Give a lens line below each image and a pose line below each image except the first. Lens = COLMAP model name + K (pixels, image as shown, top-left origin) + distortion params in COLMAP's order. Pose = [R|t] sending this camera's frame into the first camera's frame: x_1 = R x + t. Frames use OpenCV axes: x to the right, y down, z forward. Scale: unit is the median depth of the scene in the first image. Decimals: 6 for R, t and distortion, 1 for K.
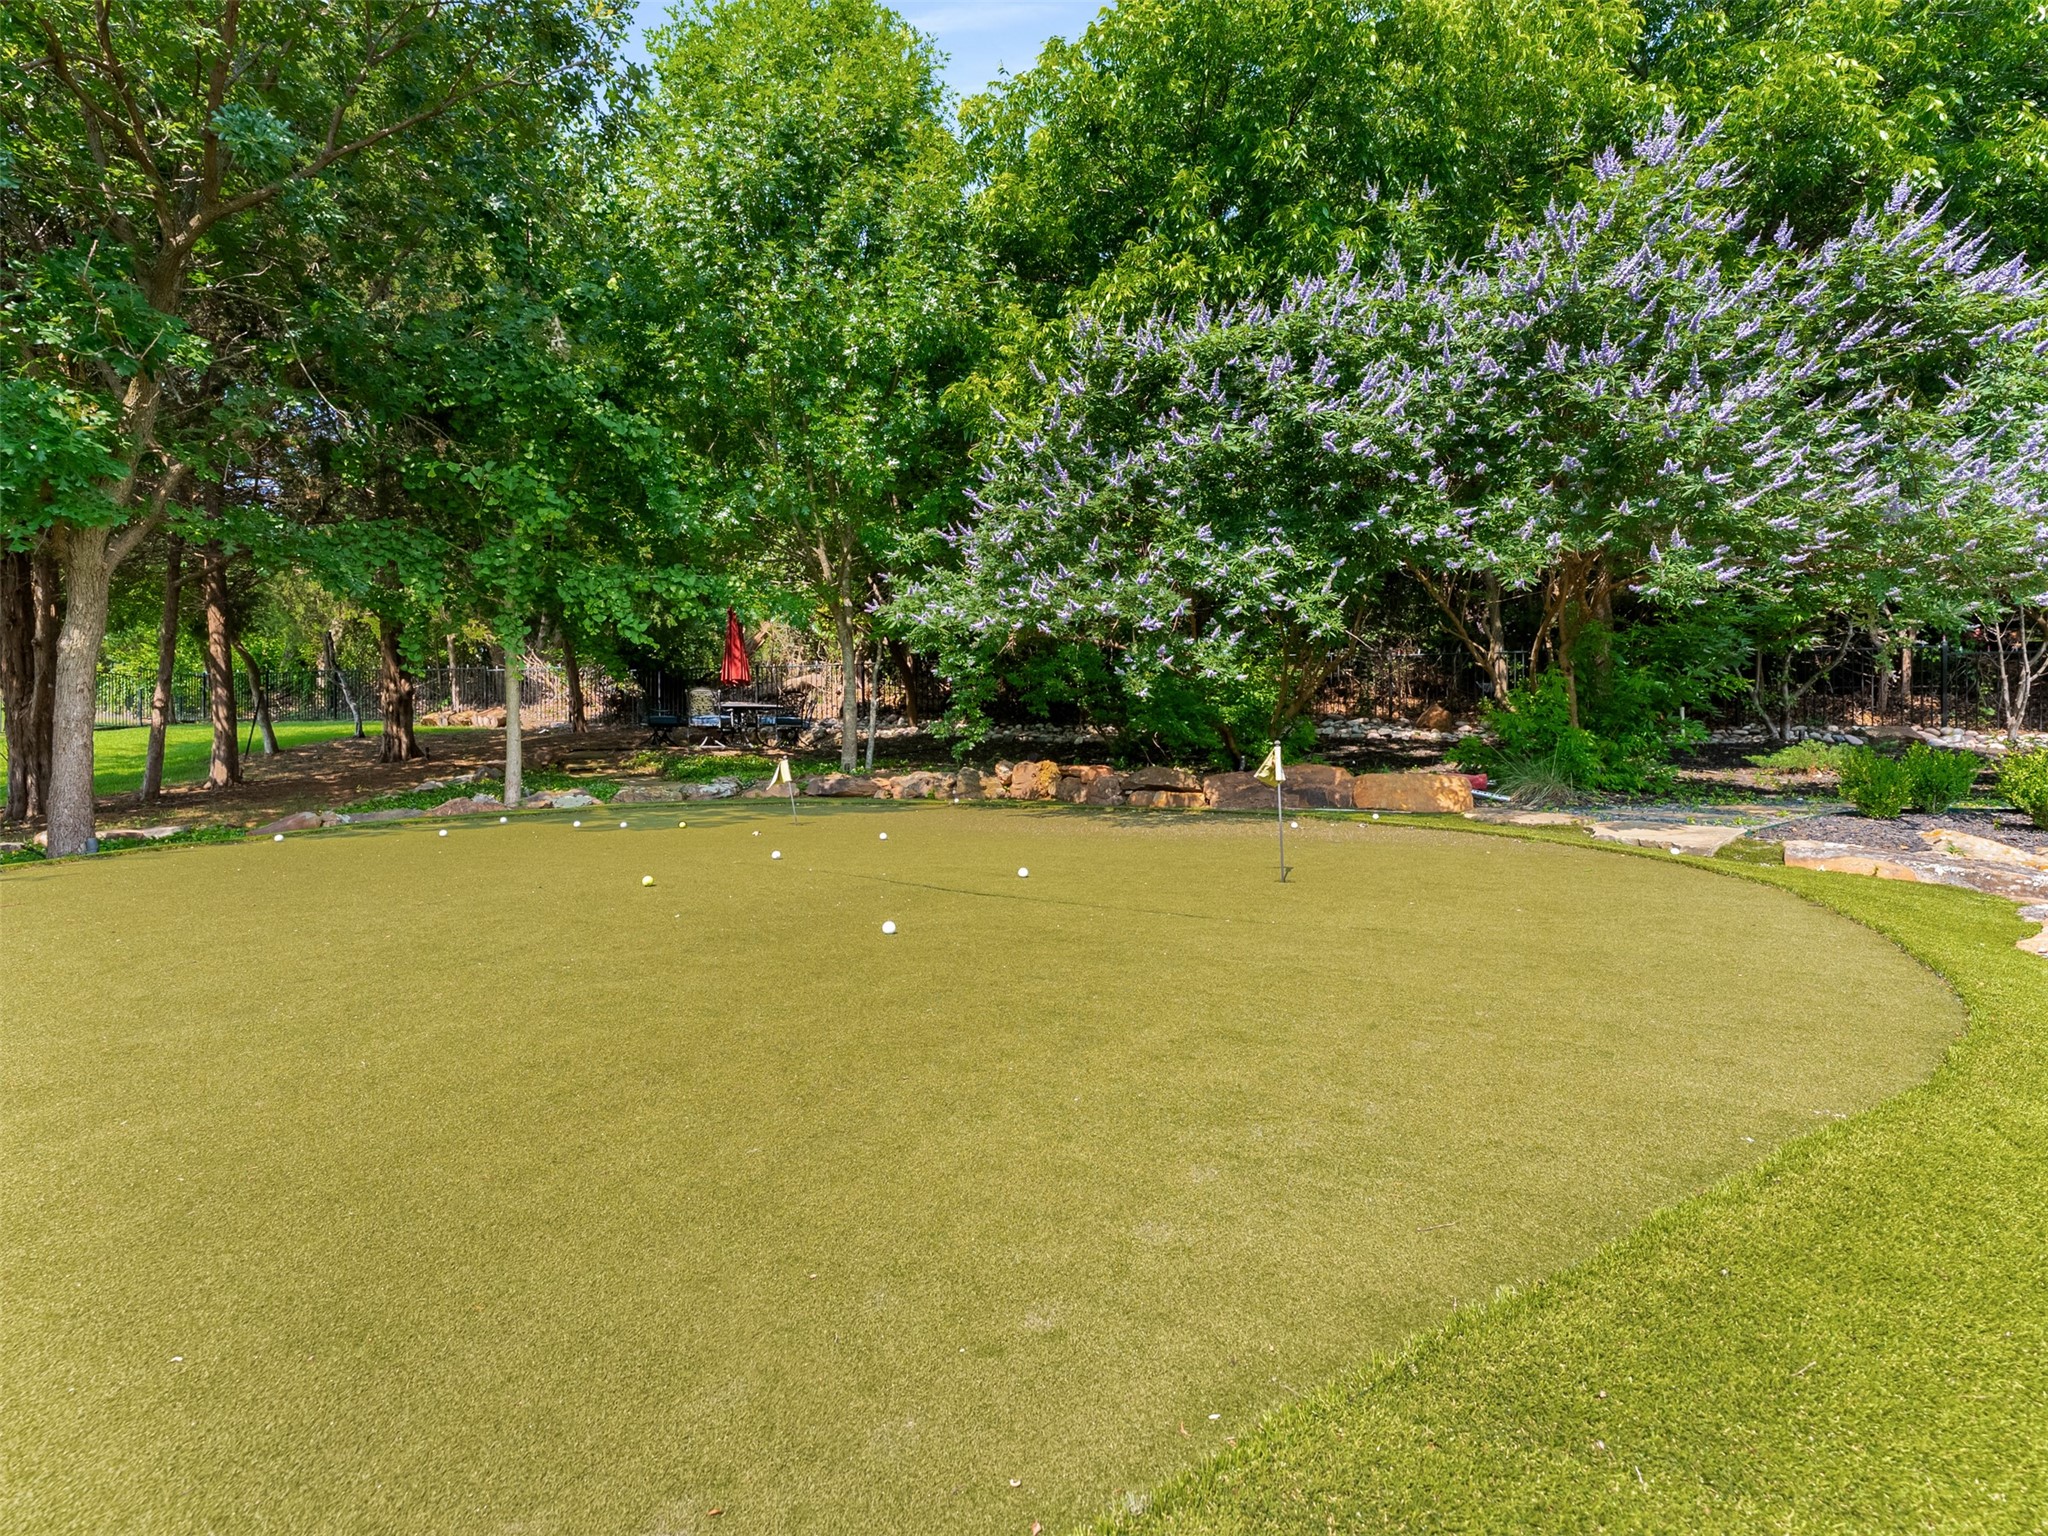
lens RADIAL K [[924.5, 0, 1025.7], [0, 924.5, 762.0], [0, 0, 1]] dist [0.000194, 0.000290]
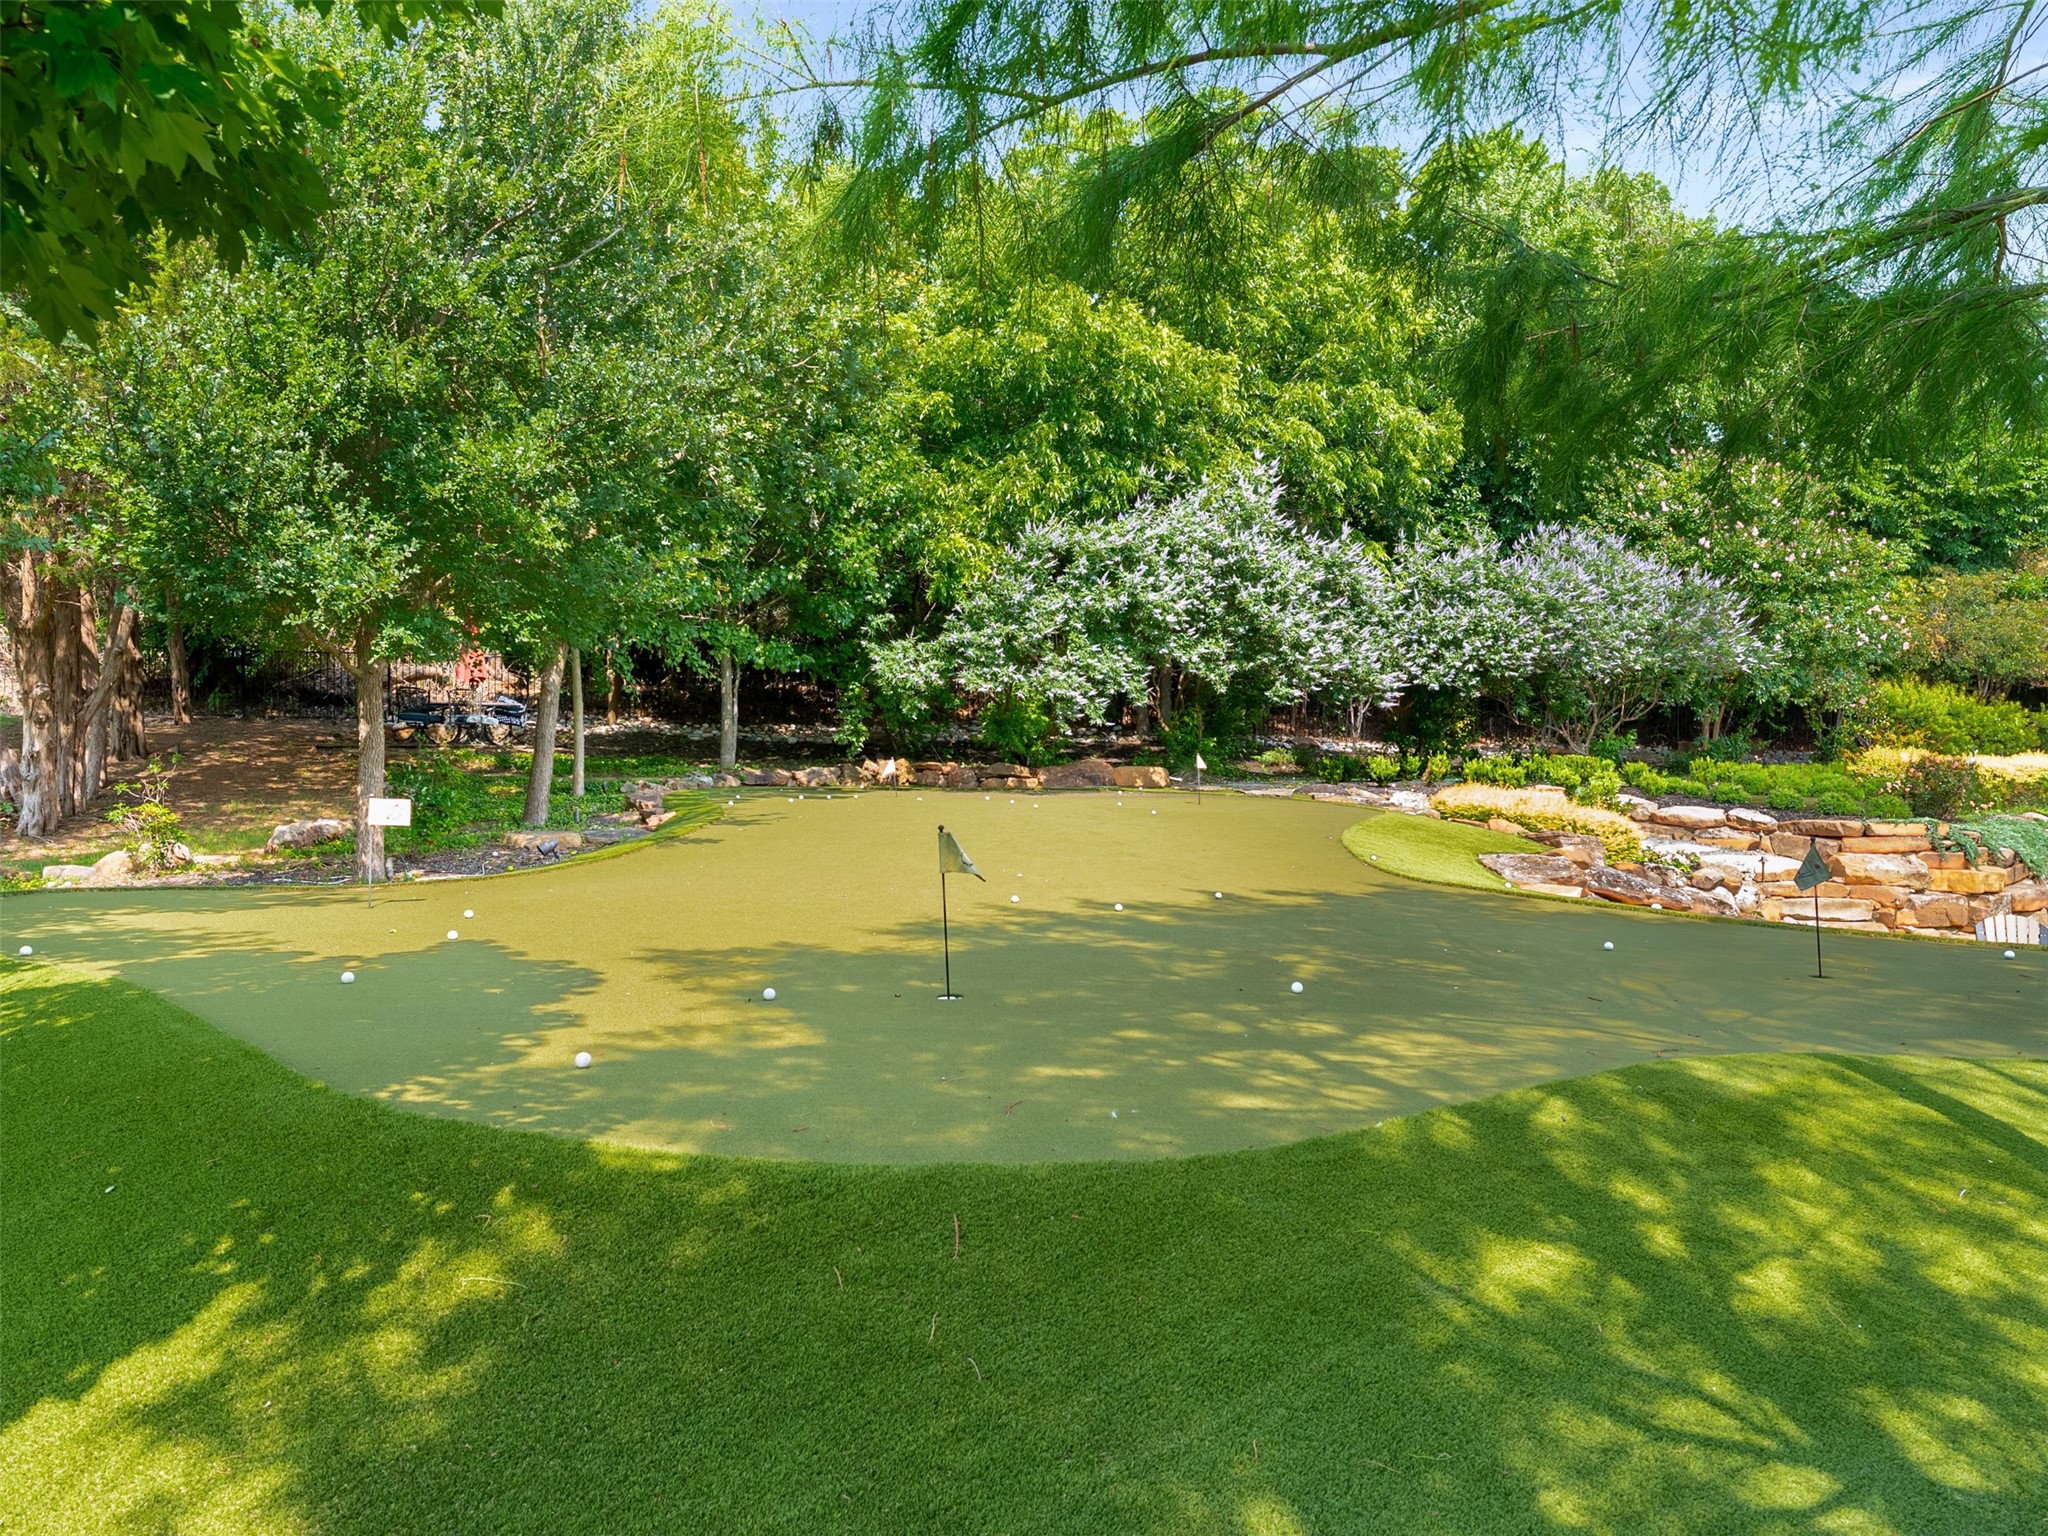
lens RADIAL K [[1191.9, 0, 1023.1], [0, 1191.9, 772.2], [0, 0, 1]] dist [0.000214, -0.000020]
pose [[0.842854, -0.001438, 0.538140, -1.323762], [-0.013646, 0.999618, 0.024044, -0.038628], [-0.537969, -0.027609, 0.842512, -1.095433]]
